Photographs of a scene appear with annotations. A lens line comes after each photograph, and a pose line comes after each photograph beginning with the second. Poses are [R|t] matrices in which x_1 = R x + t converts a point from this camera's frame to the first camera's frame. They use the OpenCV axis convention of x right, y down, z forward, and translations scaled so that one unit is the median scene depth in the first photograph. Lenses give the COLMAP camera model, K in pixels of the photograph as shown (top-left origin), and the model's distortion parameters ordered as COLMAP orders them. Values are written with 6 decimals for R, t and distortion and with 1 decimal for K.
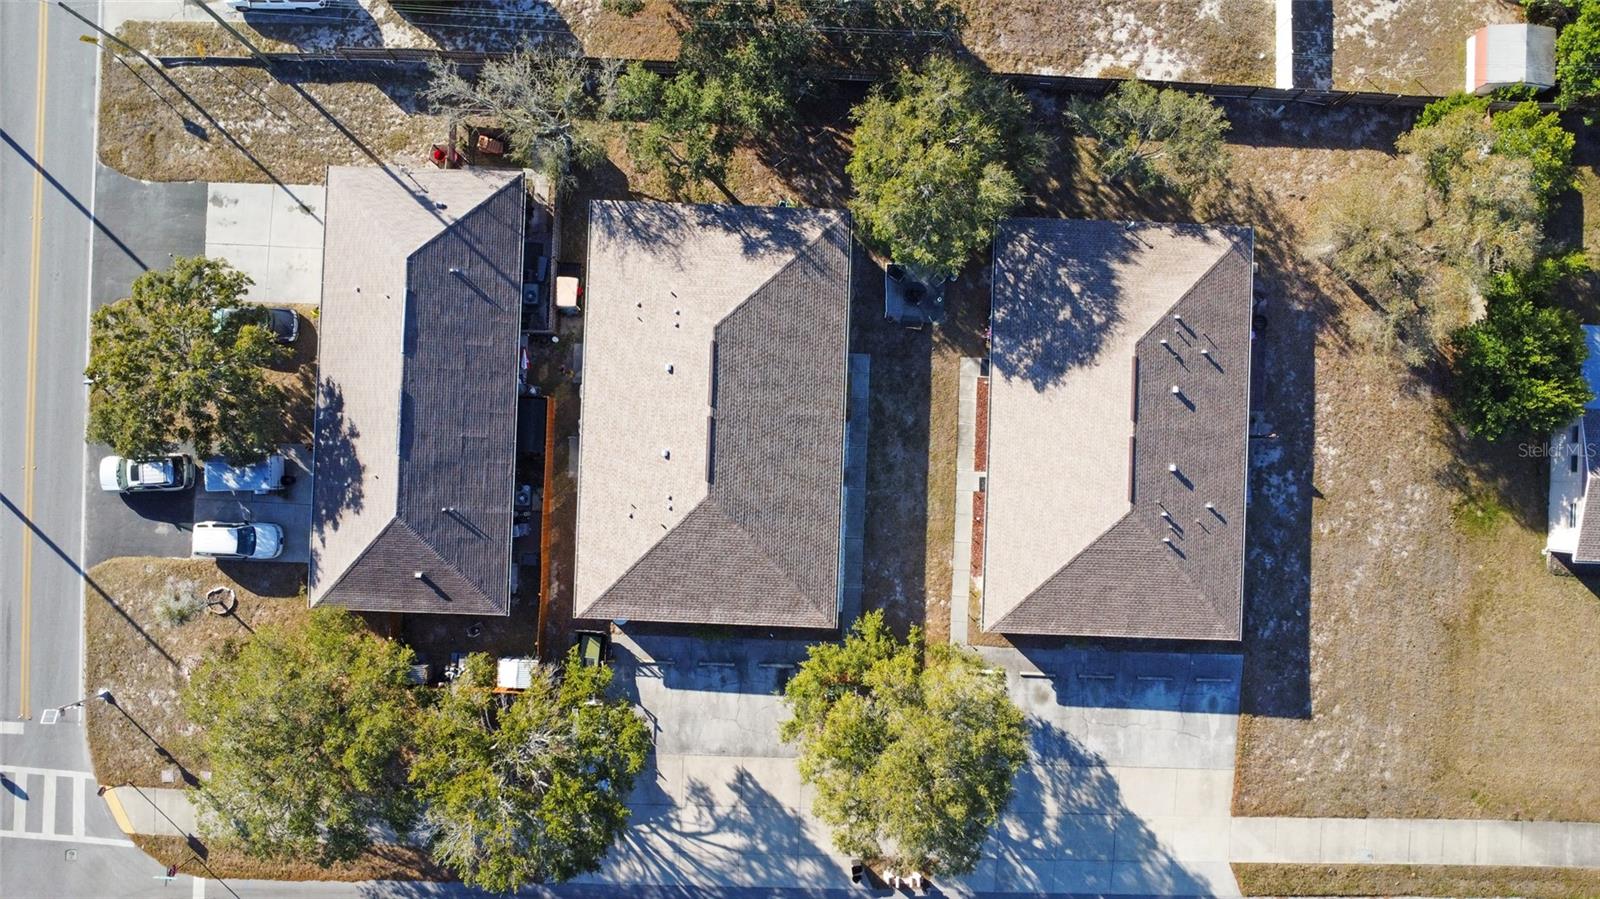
lens RADIAL K [[1156.8, 0, 784.5], [0, 1156.8, 445.9], [0, 0, 1]] dist [-0.017660, -0.031741]
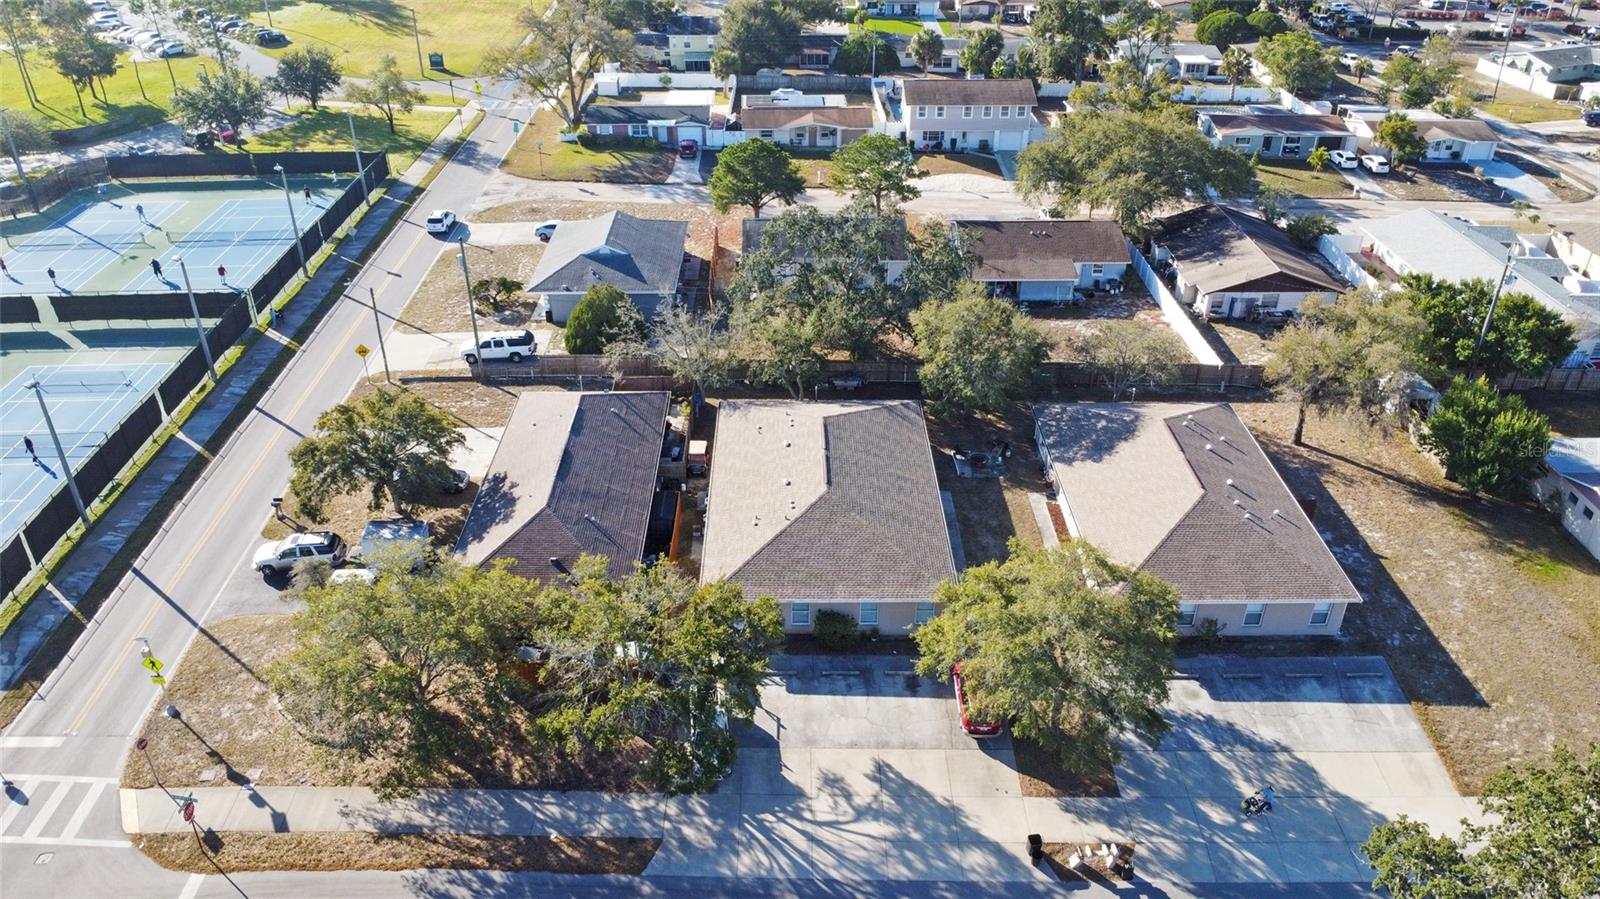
lens RADIAL K [[1156.8, 0, 783.9], [0, 1156.8, 438.6], [0, 0, 1]] dist [-0.017660, -0.031741]
pose [[0.999297, -0.025836, 0.027158, -0.127273], [0.036643, 0.520664, -0.852975, 0.898998], [0.007898, 0.853371, 0.521245, 0.343201]]
